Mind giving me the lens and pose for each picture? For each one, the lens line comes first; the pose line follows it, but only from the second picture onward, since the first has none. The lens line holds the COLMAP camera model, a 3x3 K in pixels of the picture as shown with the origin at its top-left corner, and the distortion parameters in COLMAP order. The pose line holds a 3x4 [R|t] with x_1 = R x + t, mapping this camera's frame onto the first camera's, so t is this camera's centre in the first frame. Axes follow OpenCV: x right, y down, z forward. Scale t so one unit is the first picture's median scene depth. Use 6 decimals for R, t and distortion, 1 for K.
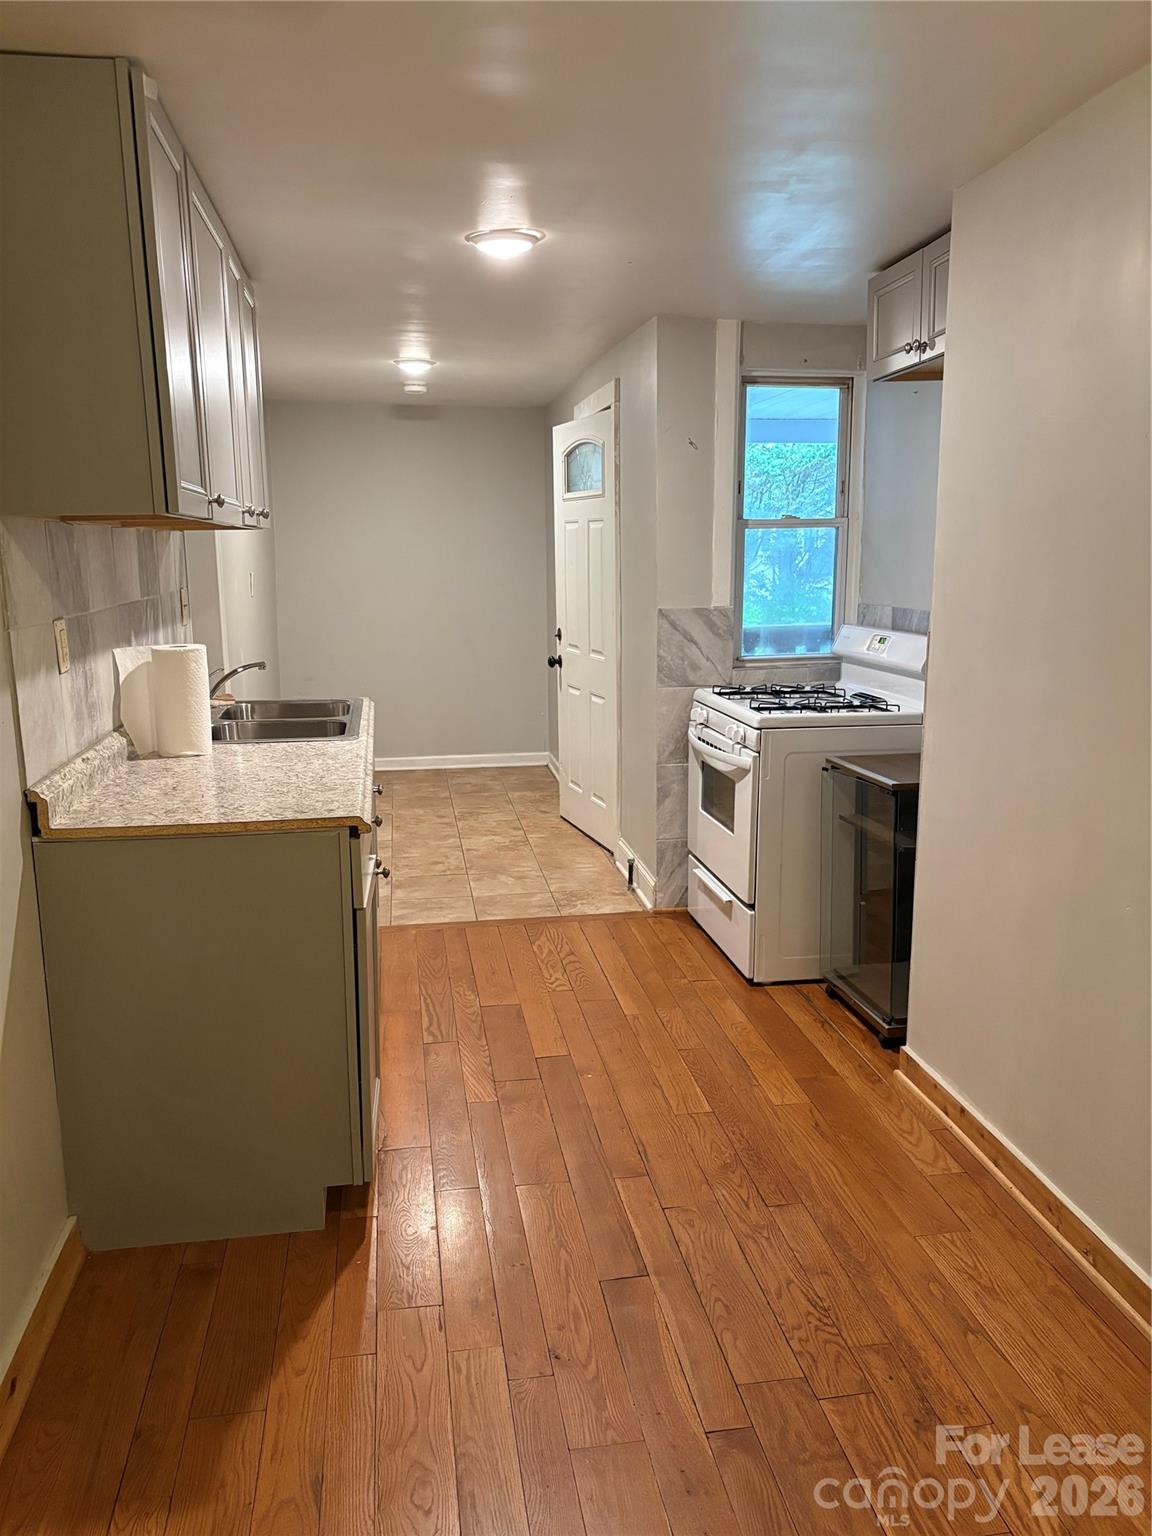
lens RADIAL K [[1143.3, 0, 576.0], [0, 1143.3, 768.0], [0, 0, 1]] dist [0.001364, 0.000060]
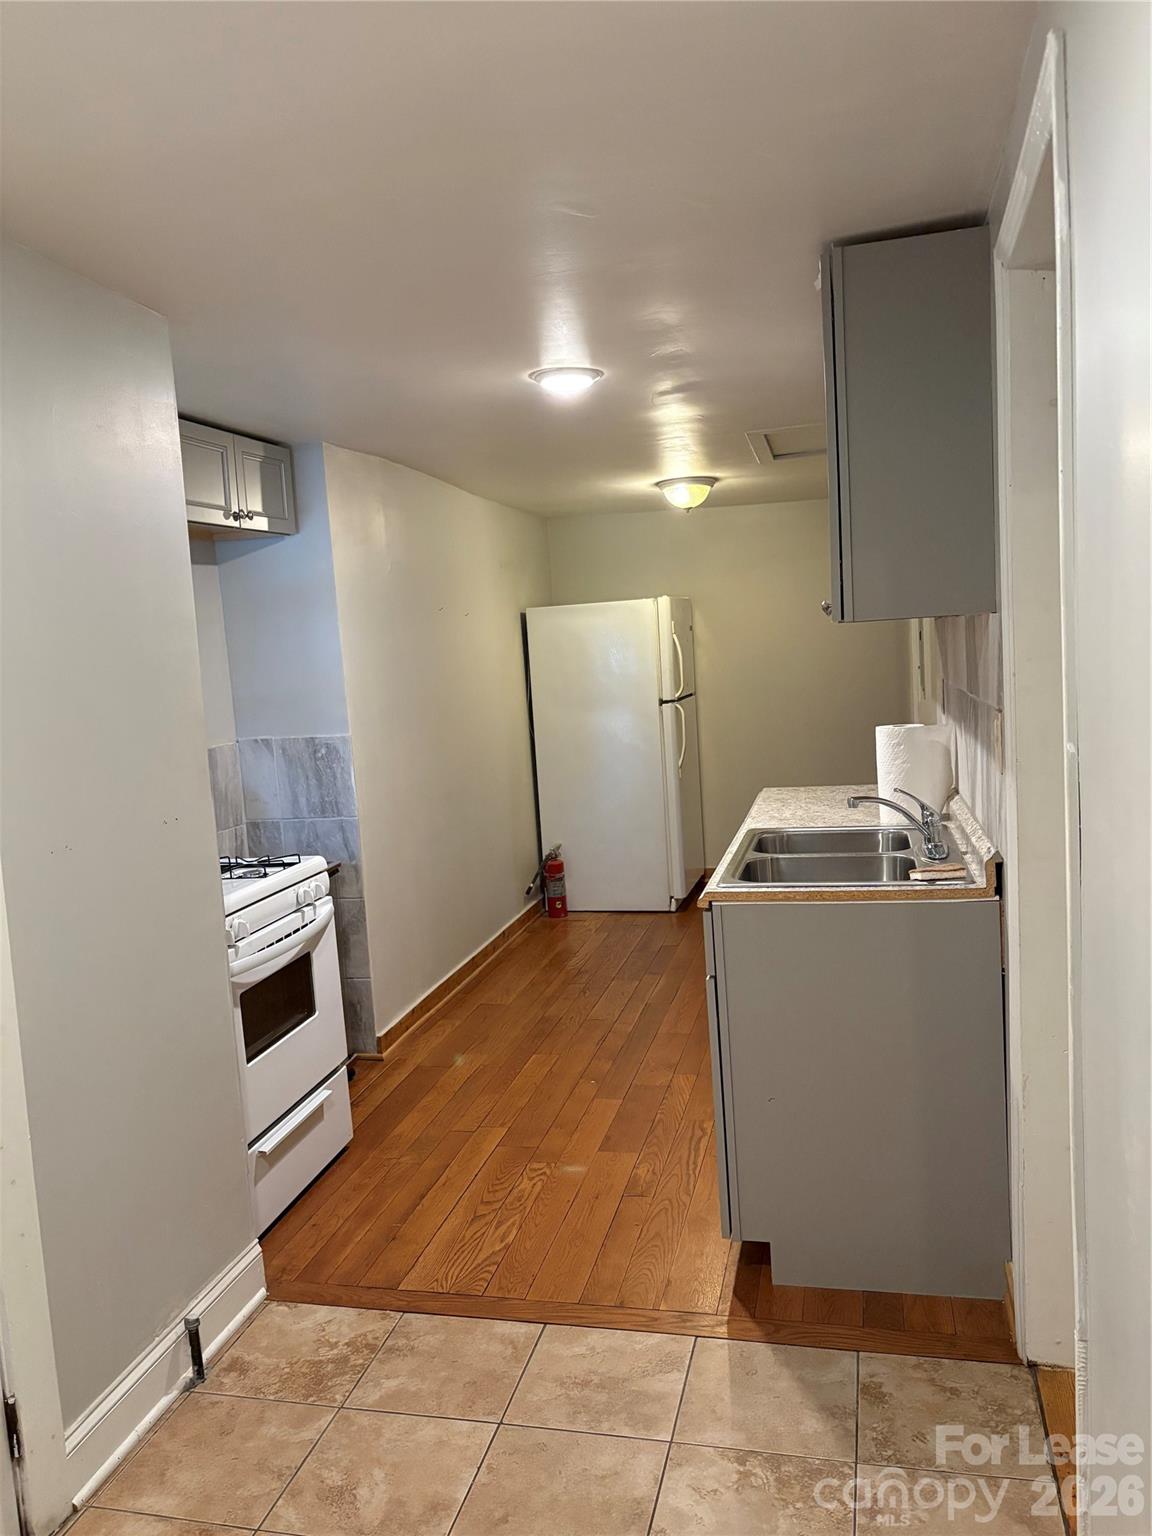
lens RADIAL K [[1143.3, 0, 576.0], [0, 1143.3, 768.0], [0, 0, 1]] dist [0.001364, 0.000060]
pose [[-0.918807, 0.026660, 0.393807, -0.322286], [0.146510, 0.949473, 0.277552, -0.273999], [-0.366509, 0.312713, -0.876288, 1.371900]]
